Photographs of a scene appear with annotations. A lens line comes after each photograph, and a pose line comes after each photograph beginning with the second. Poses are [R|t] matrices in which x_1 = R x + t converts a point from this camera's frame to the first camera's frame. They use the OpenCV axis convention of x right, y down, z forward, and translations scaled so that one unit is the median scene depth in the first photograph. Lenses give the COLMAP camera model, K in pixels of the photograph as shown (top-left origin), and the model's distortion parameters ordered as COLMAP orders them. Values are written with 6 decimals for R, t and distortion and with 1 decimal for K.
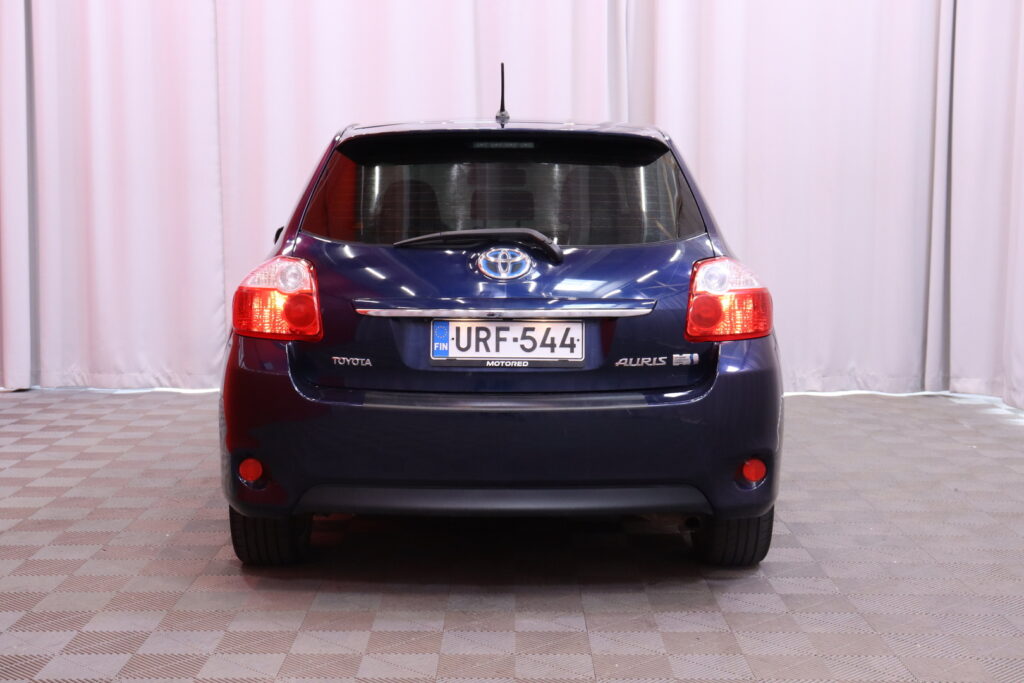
lens RADIAL K [[1545.9, 0, 516.2], [0, 1545.9, 339.2], [0, 0, 1]] dist [0.020441, 0.000000]
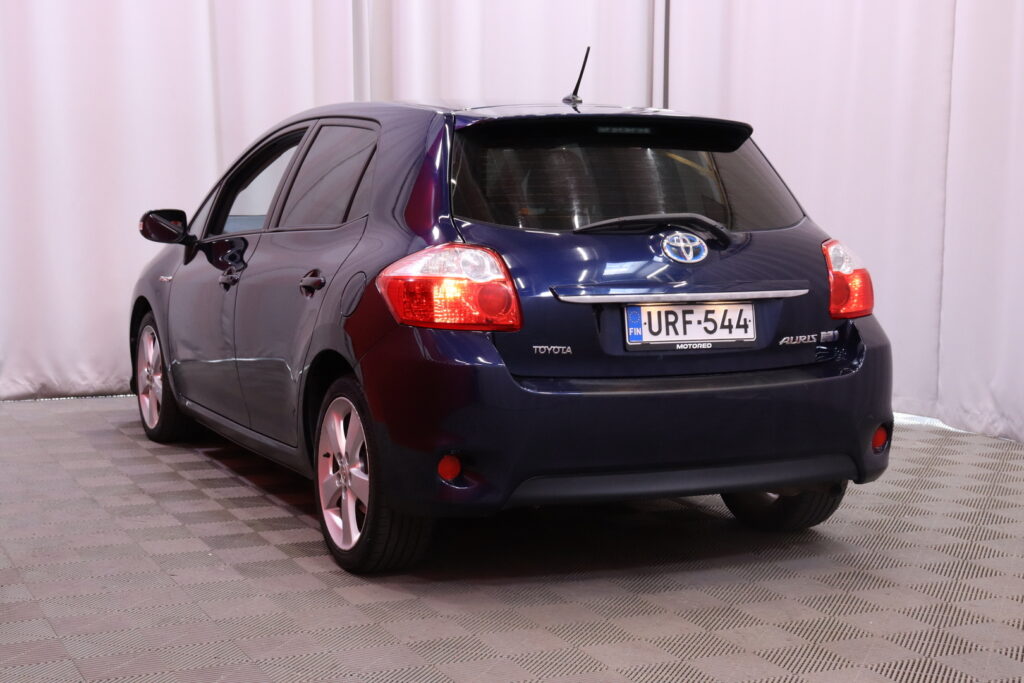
lens RADIAL K [[1720.4, 0, 513.8], [0, 1720.4, 340.1], [0, 0, 1]] dist [-0.019547, 0.000000]
pose [[0.903922, -0.035663, 0.426209, -0.595911], [0.033596, 0.999359, 0.012370, -0.006091], [-0.426377, 0.003138, 0.904540, 0.023659]]
